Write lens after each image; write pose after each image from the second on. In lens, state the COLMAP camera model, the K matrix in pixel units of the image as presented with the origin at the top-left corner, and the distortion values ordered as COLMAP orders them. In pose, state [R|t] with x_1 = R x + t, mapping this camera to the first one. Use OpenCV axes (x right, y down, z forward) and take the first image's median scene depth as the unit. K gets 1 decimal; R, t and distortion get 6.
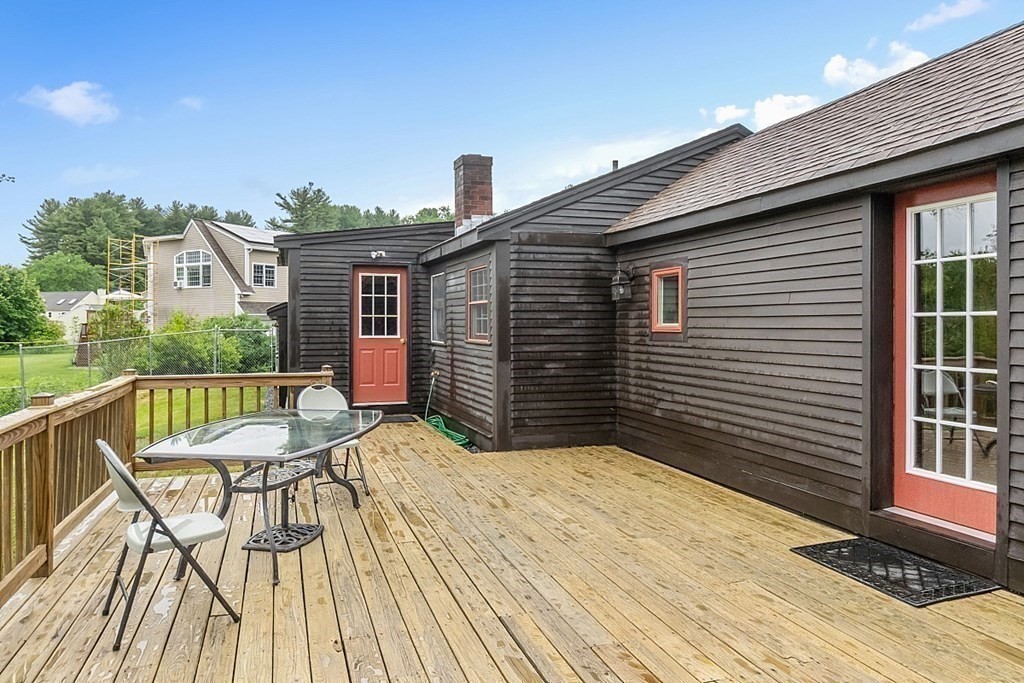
lens RADIAL K [[798.8, 0, 499.9], [0, 798.8, 325.6], [0, 0, 1]] dist [-0.000326, -0.002168]
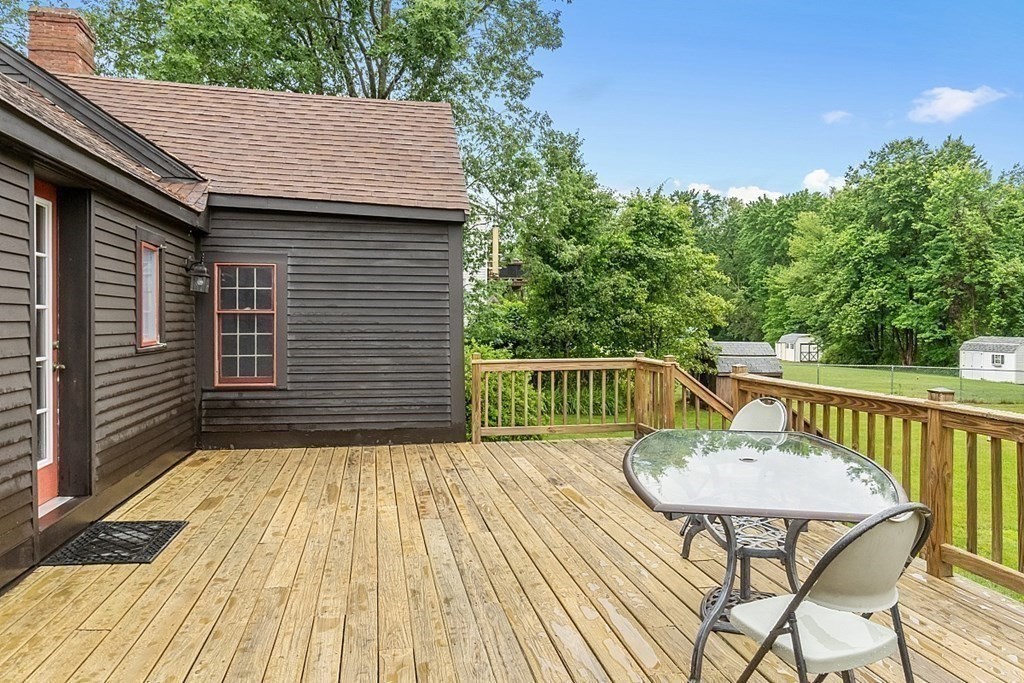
lens RADIAL K [[832.9, 0, 512.6], [0, 832.9, 316.0], [0, 0, 1]] dist [0.169684, 0.000256]
pose [[-0.994211, -0.002430, 0.107416, -0.172735], [-0.002927, 0.999986, -0.004472, 0.002285], [-0.107403, -0.004761, -0.994204, 2.174306]]
